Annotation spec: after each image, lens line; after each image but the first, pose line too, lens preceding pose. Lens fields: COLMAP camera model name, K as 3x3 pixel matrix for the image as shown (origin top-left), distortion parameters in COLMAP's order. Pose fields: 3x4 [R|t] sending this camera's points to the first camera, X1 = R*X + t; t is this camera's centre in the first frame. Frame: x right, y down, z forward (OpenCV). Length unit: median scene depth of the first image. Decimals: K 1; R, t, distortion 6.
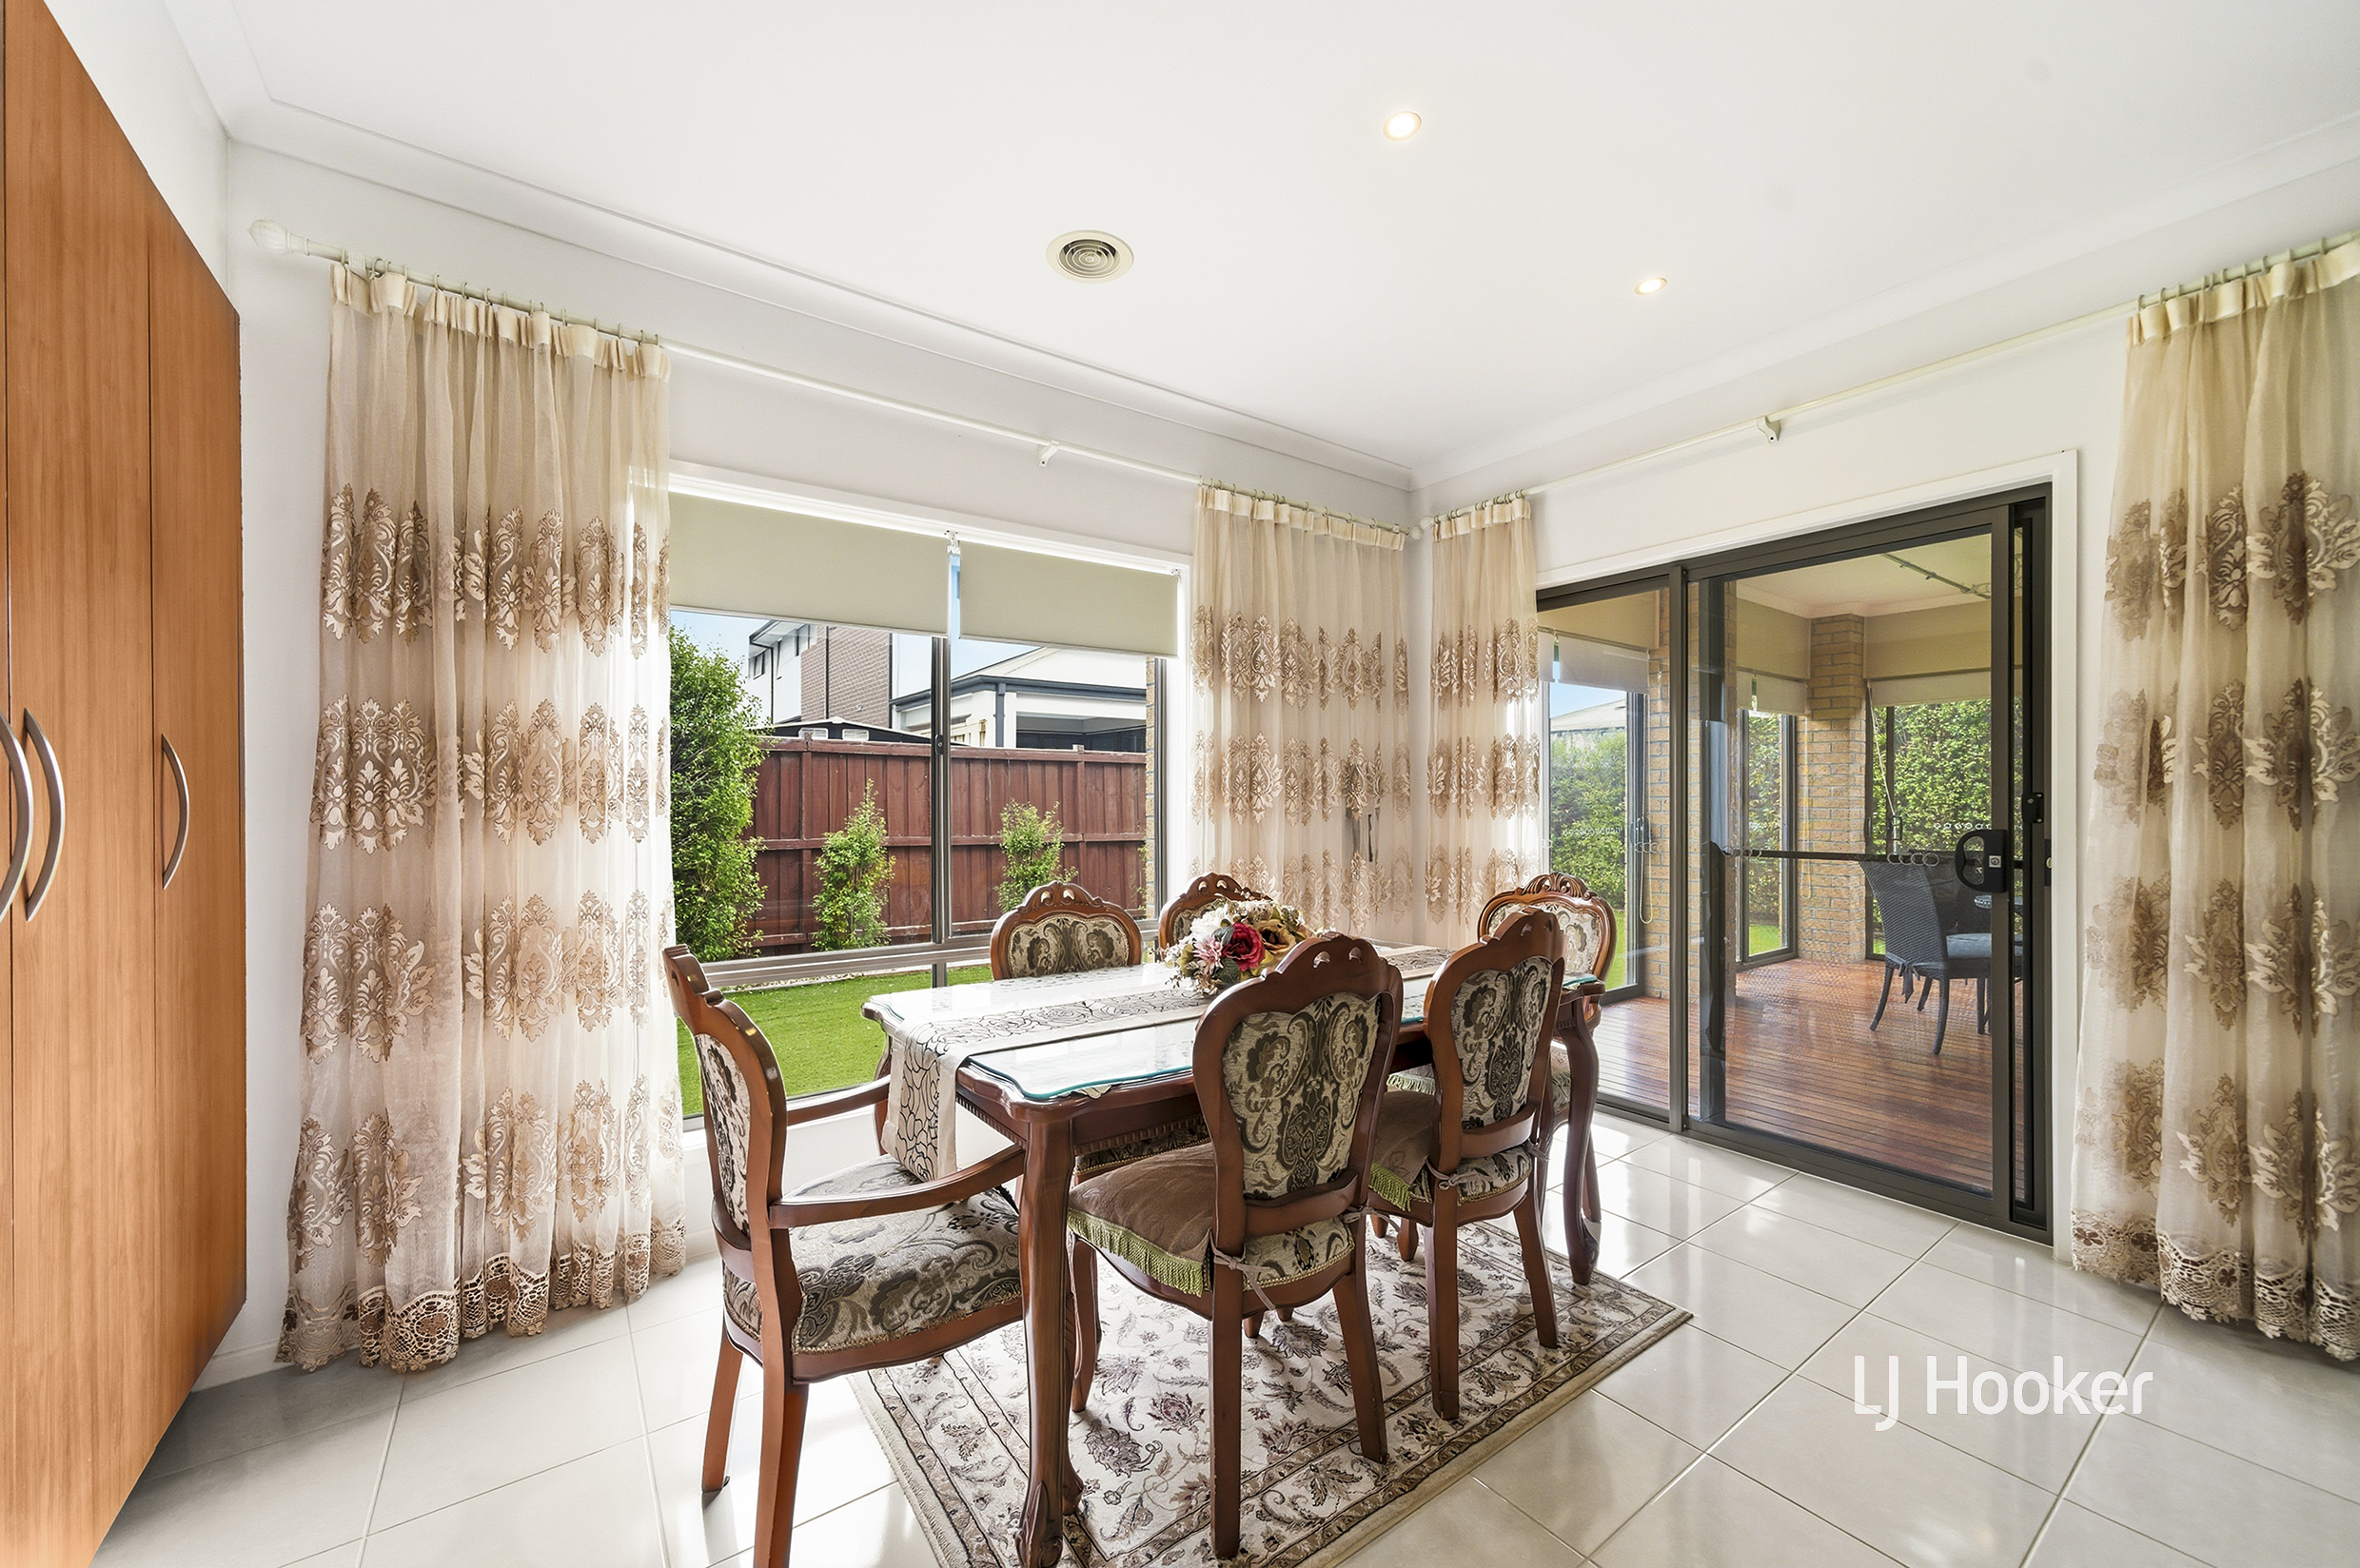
lens RADIAL K [[887.0, 0, 1180.5], [0, 887.0, 798.3], [0, 0, 1]] dist [-0.006652, 0.000556]
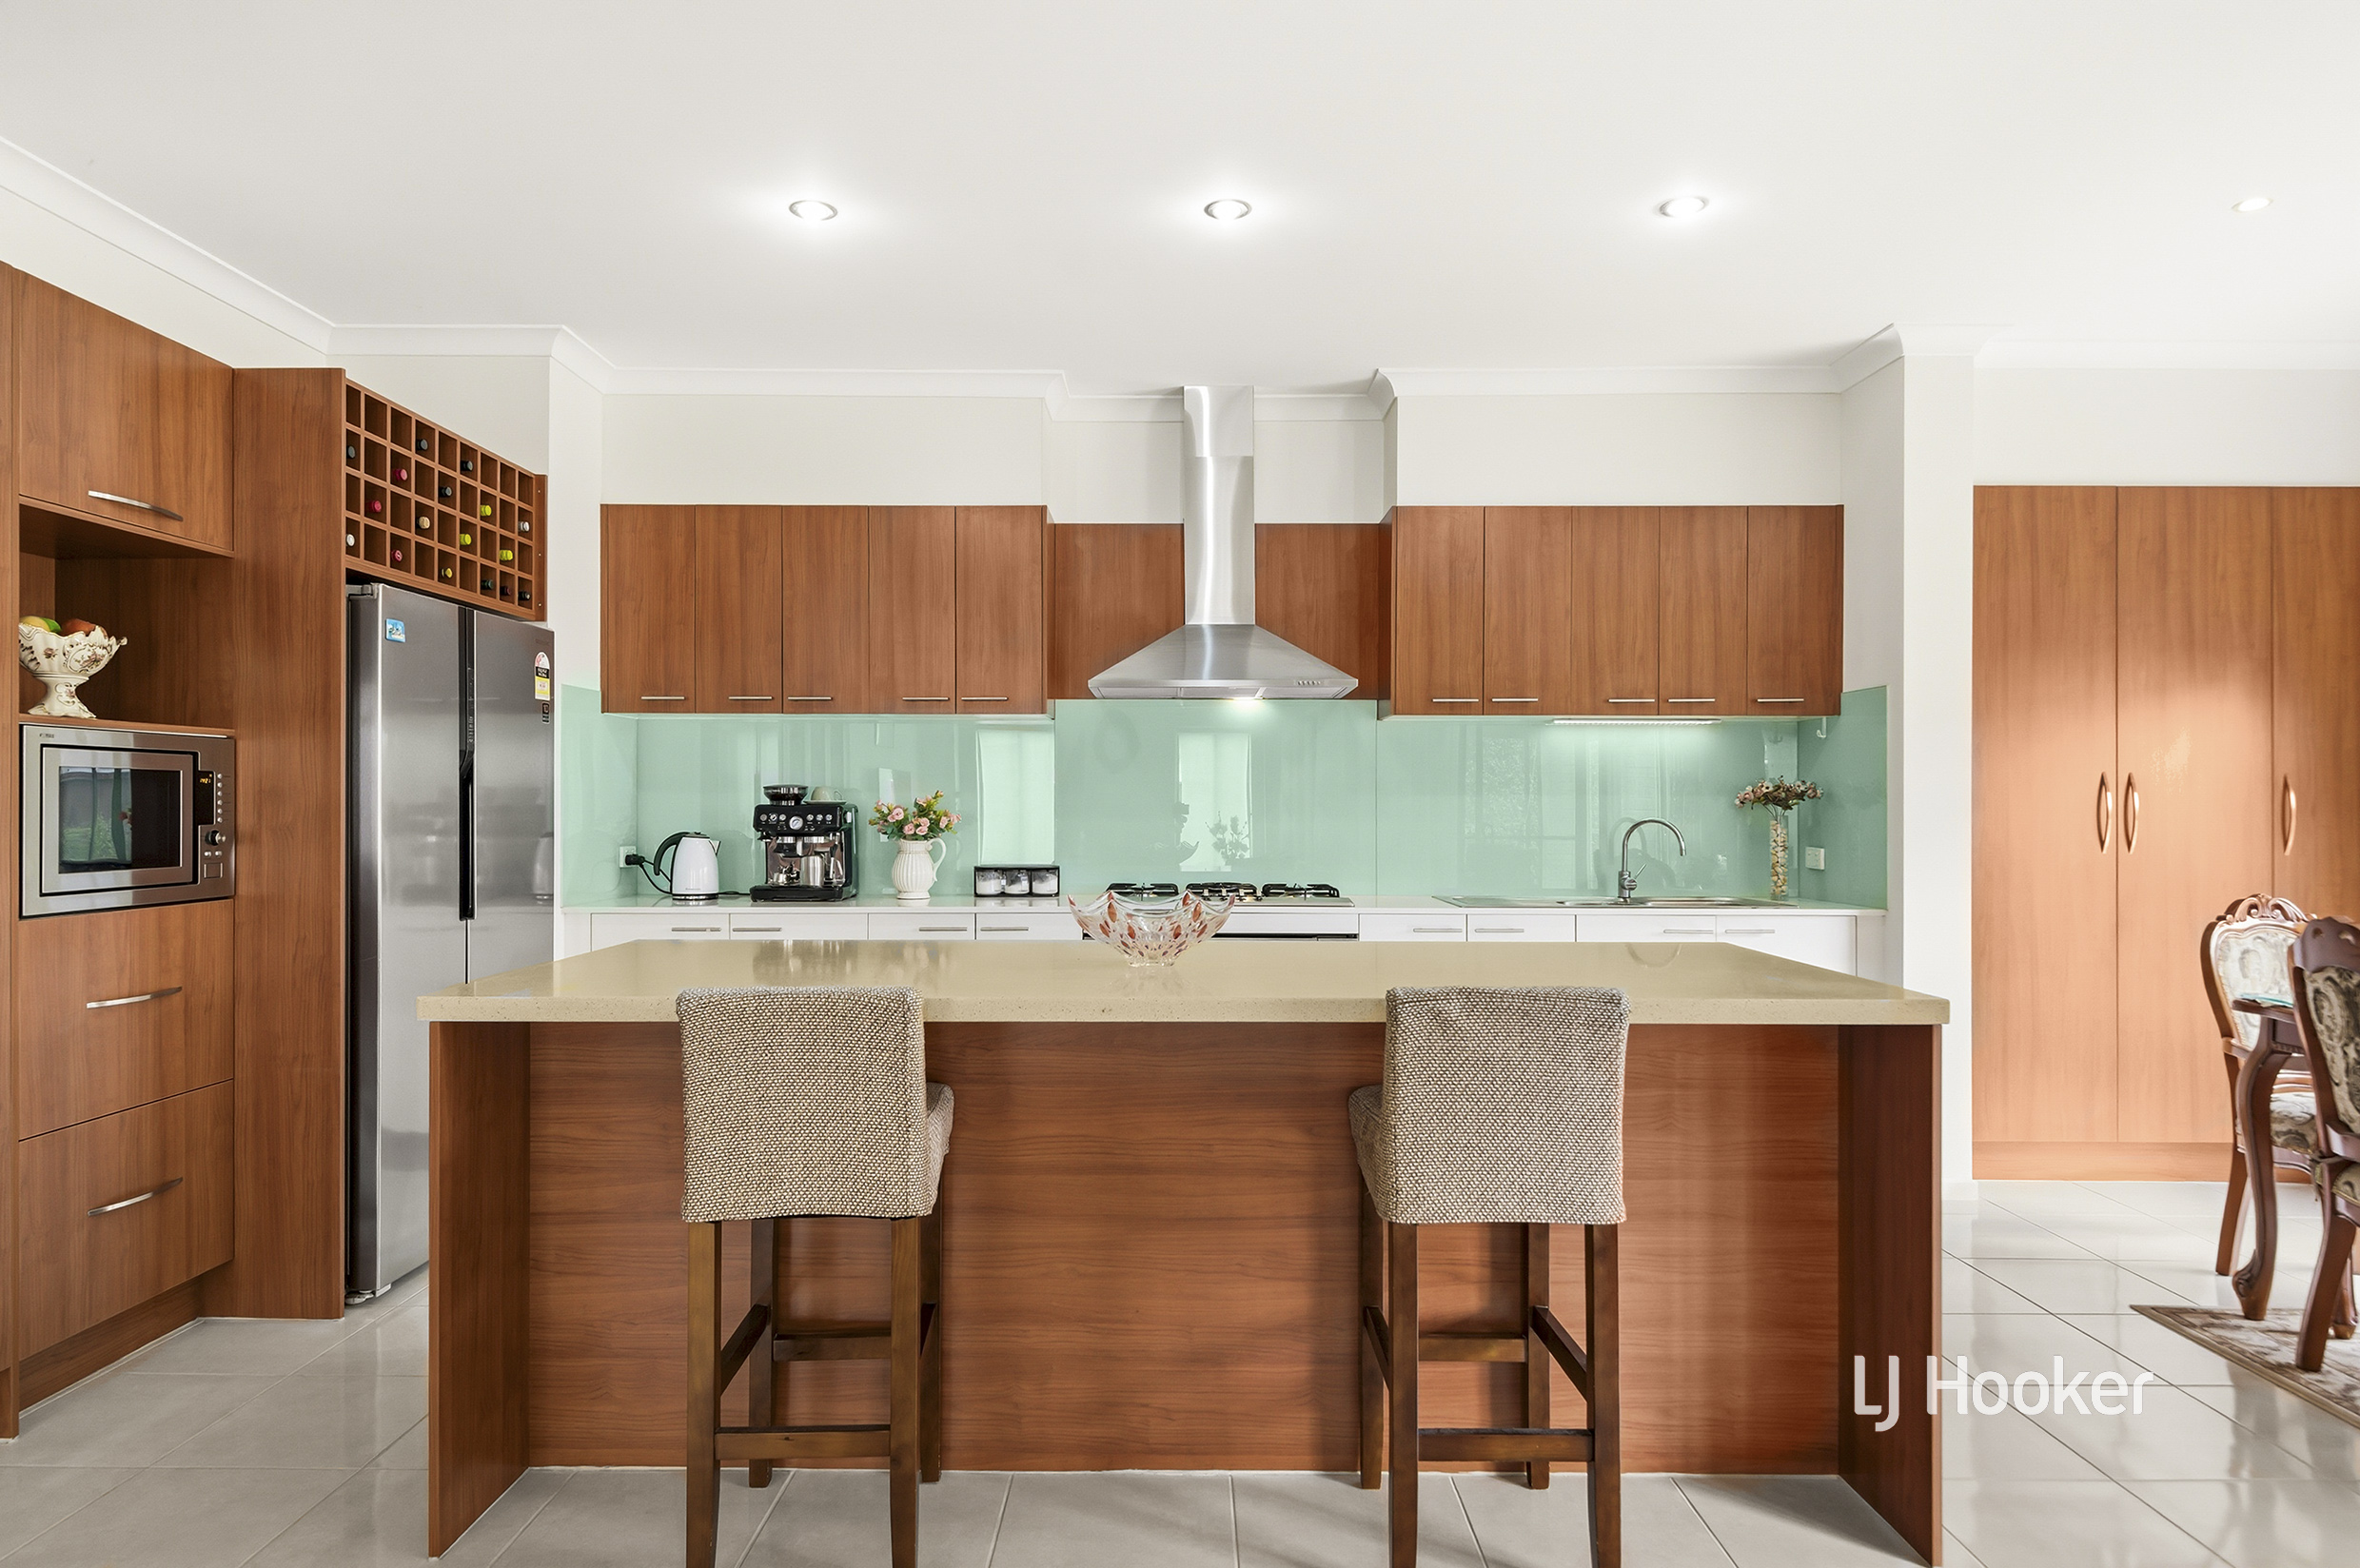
lens RADIAL K [[1314.2, 0, 1183.2], [0, 1314.2, 805.4], [0, 0, 1]] dist [0.000670, 0.001452]
pose [[-0.589194, 0.003557, -0.807984, 1.159096], [-0.002765, 0.999976, 0.006419, -0.006419], [0.807987, 0.006016, -0.589170, 0.342453]]
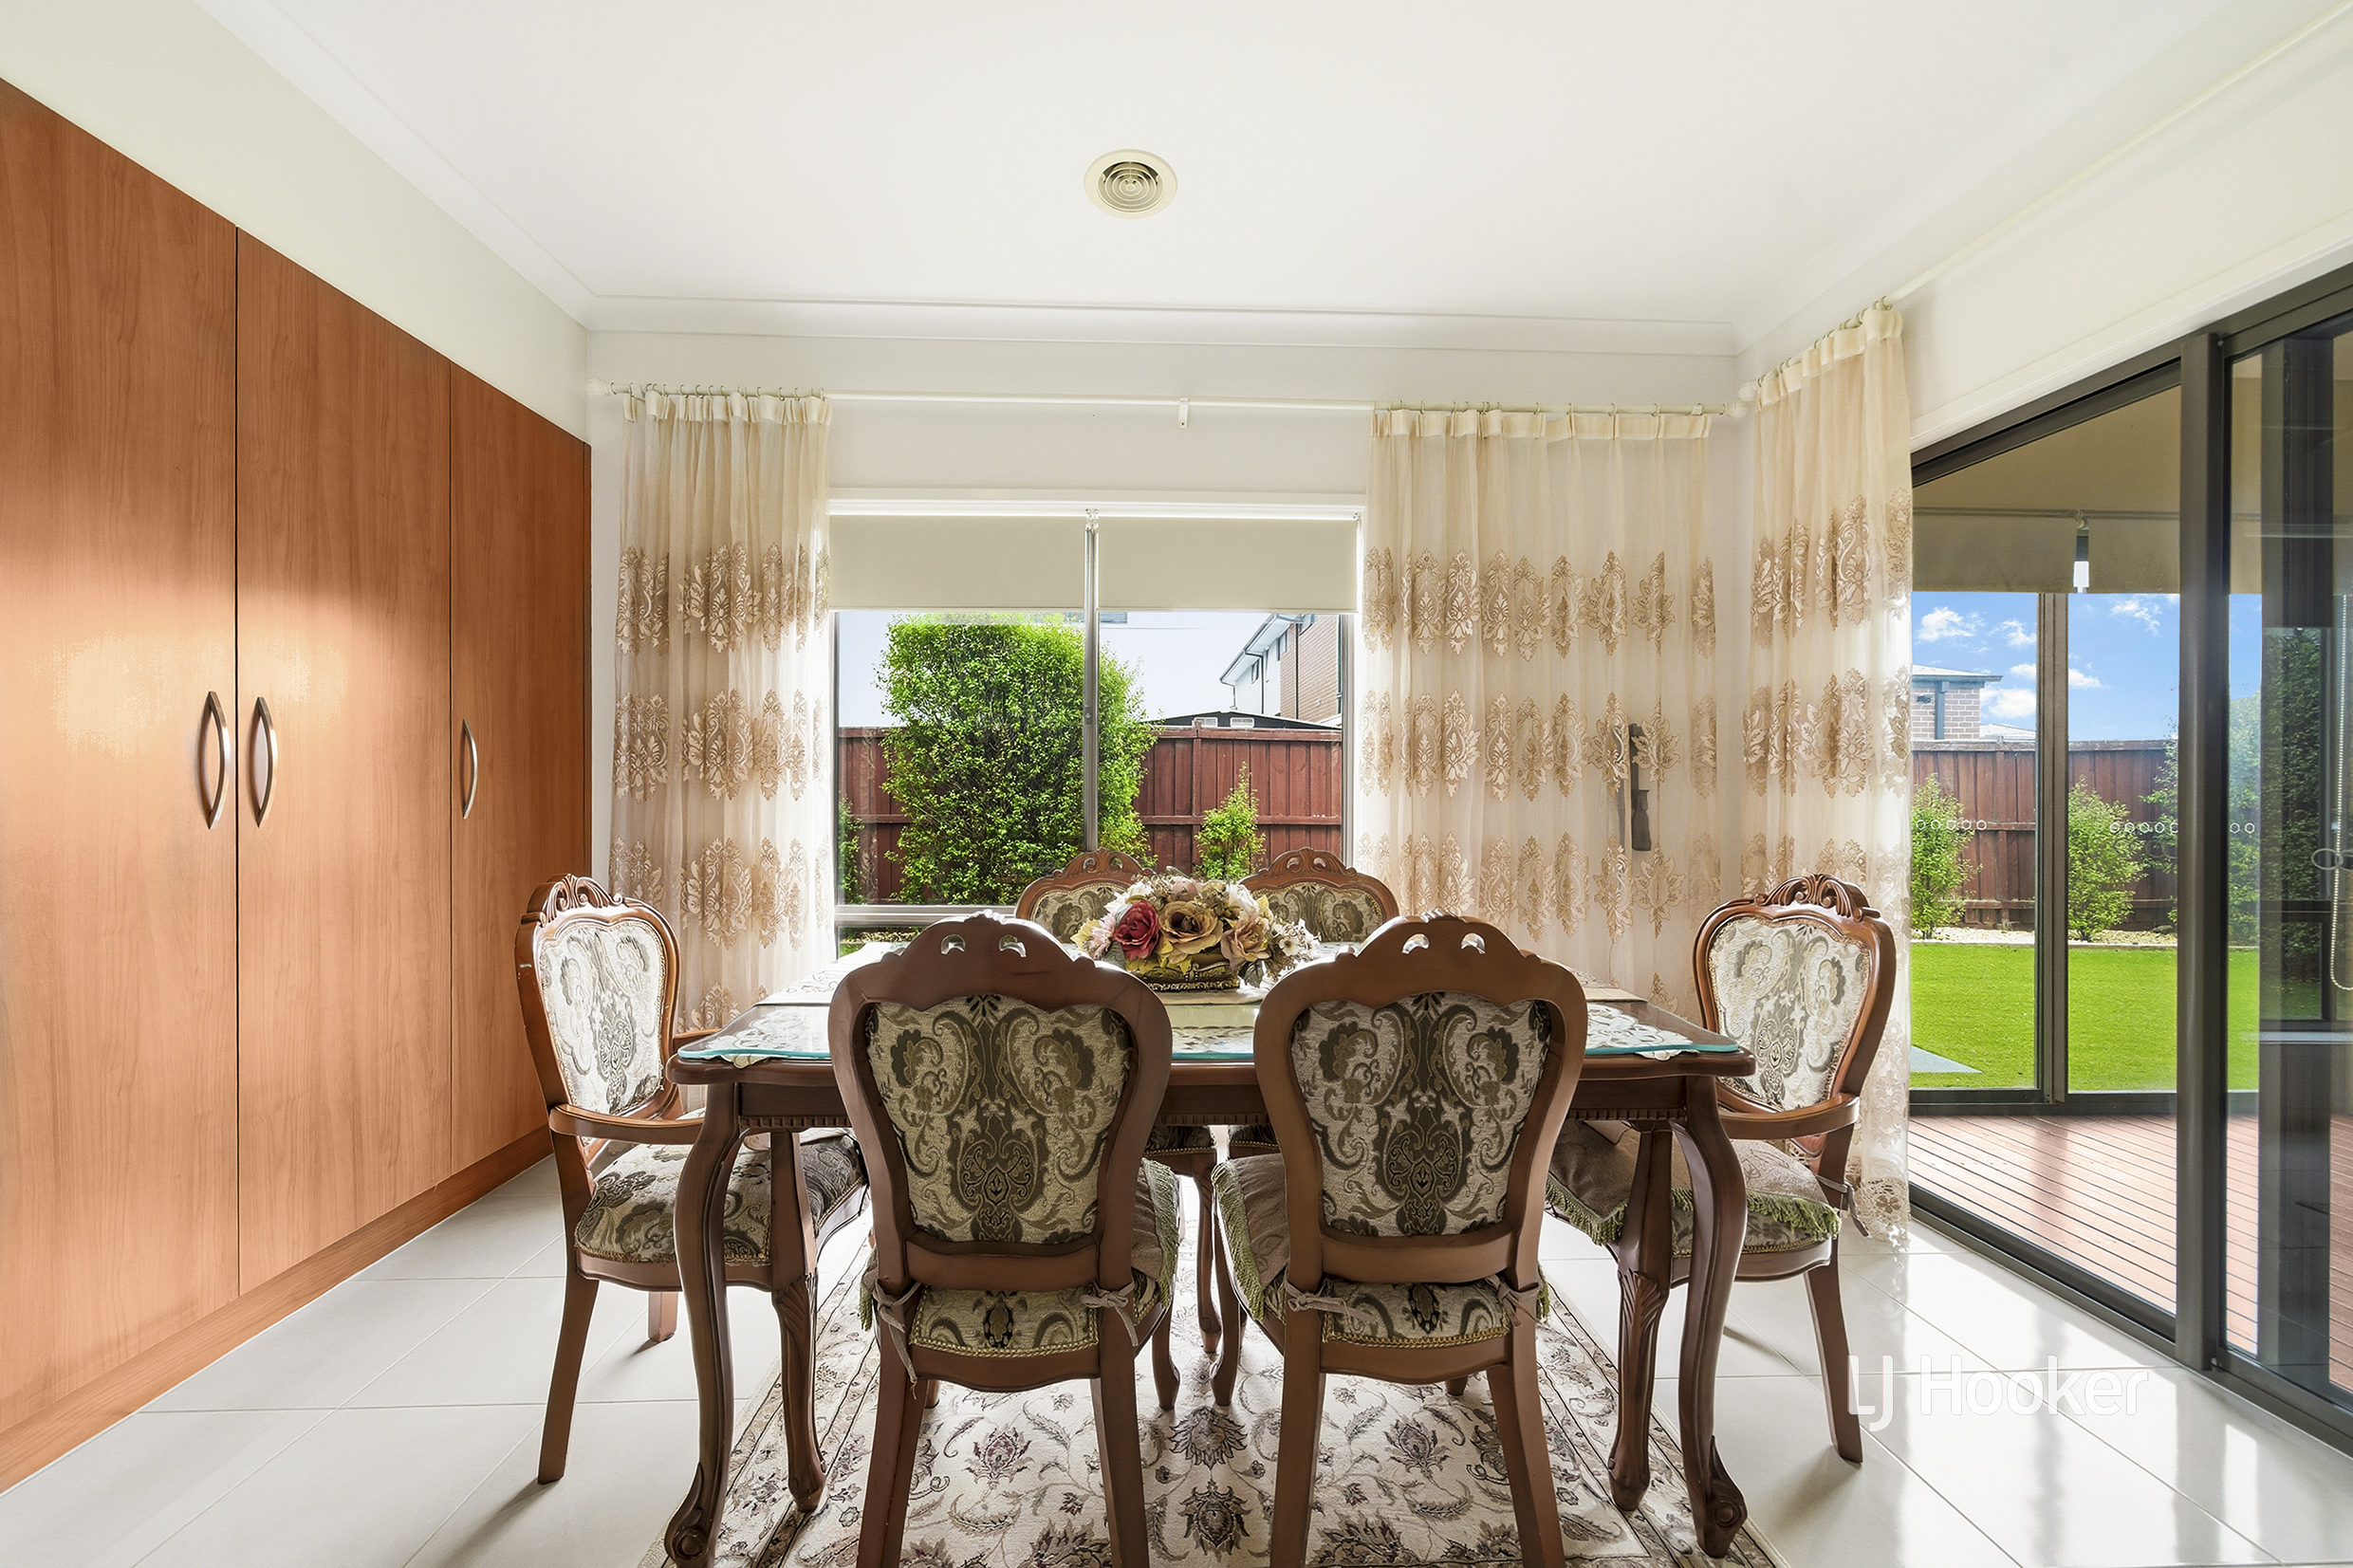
lens RADIAL K [[811.5, 0, 1174.5], [0, 811.5, 783.7], [0, 0, 1]] dist [-0.001052, 0.000128]
pose [[0.835174, 0.002076, -0.549983, 0.304124], [-0.003954, 0.999990, -0.002229, 0.018040], [0.549972, 0.004037, 0.835173, 0.224688]]
